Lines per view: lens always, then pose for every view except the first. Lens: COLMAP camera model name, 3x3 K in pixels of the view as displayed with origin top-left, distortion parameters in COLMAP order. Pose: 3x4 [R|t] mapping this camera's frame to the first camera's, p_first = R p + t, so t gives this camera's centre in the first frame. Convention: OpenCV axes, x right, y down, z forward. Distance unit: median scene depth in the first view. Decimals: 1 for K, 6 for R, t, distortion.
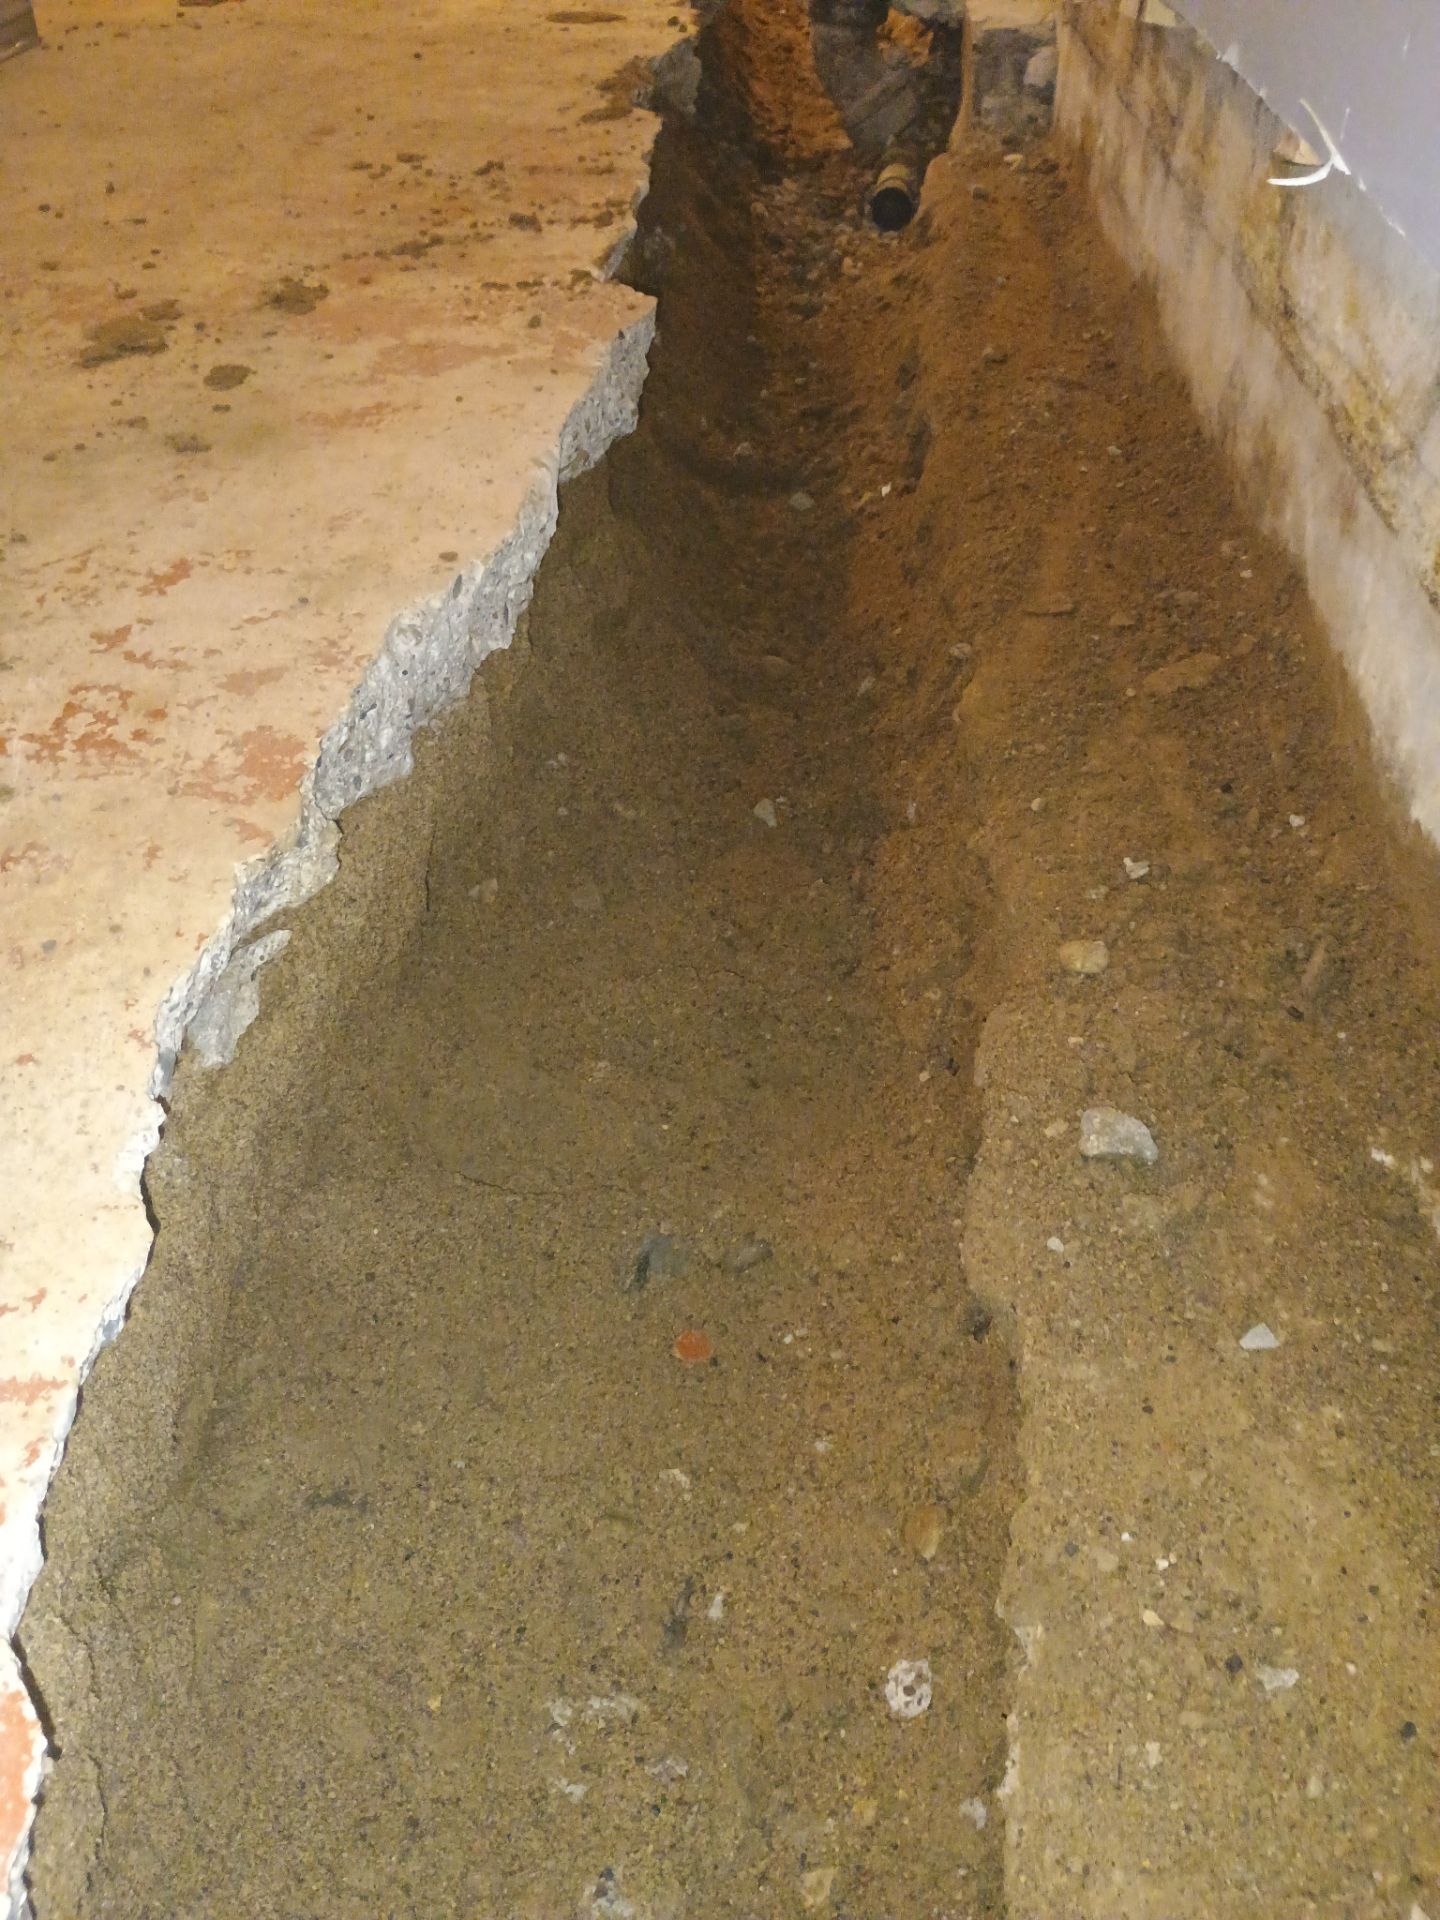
lens RADIAL K [[1671.0, 0, 712.4], [0, 1671.0, 954.6], [0, 0, 1]] dist [0.062678, -0.087767]
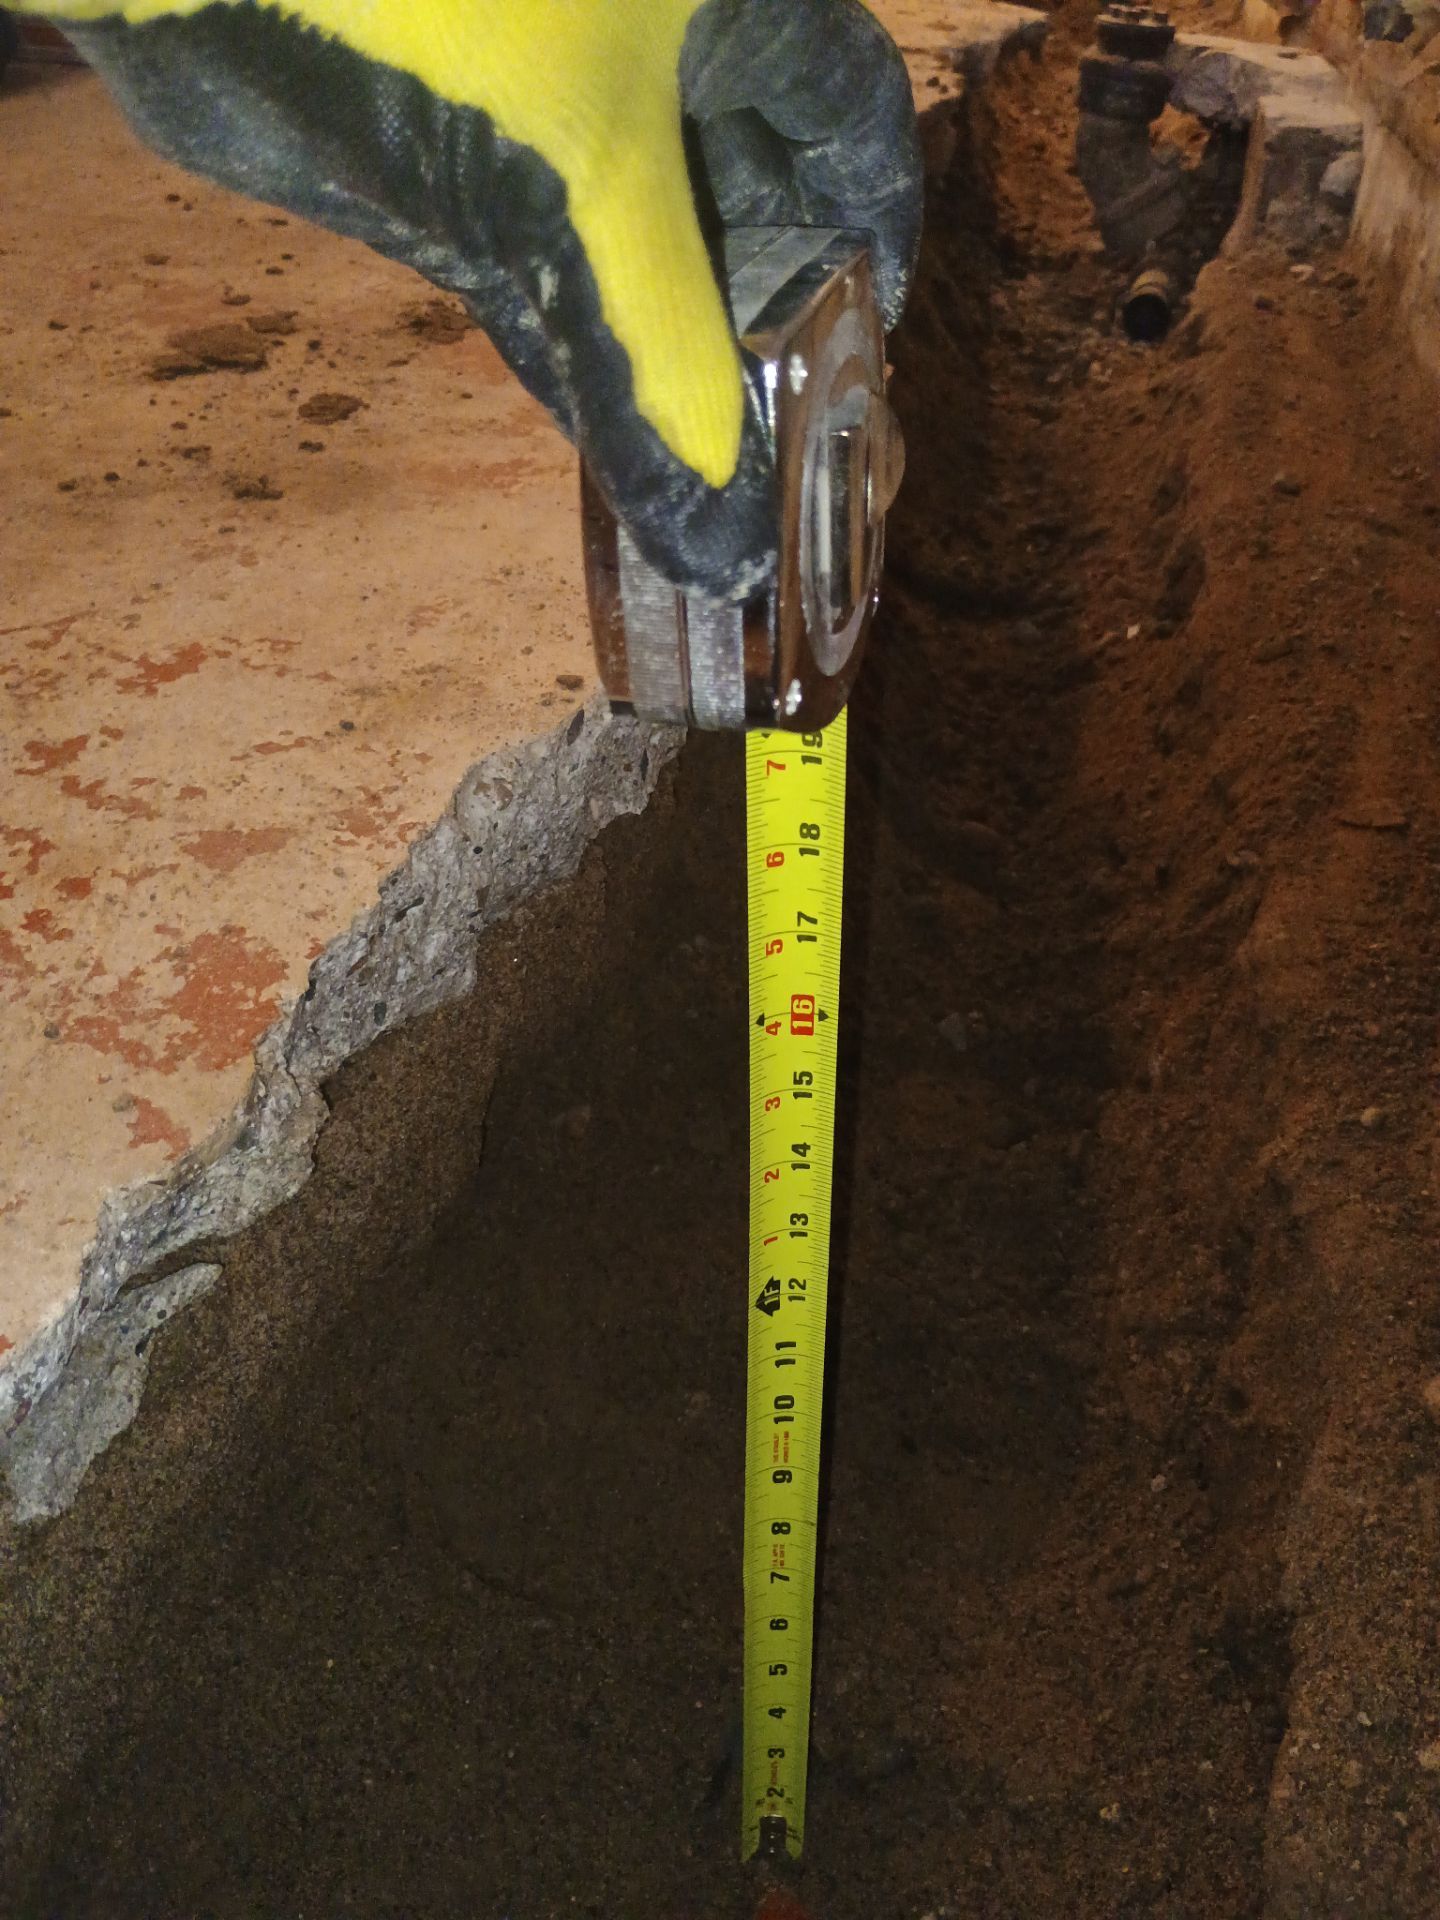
lens RADIAL K [[1671.0, 0, 731.7], [0, 1671.0, 958.1], [0, 0, 1]] dist [0.062678, -0.087767]
pose [[0.990472, 0.120050, -0.067476, -0.026450], [-0.123364, 0.991234, -0.047284, -0.085762], [0.061209, 0.055158, 0.996600, 0.277050]]
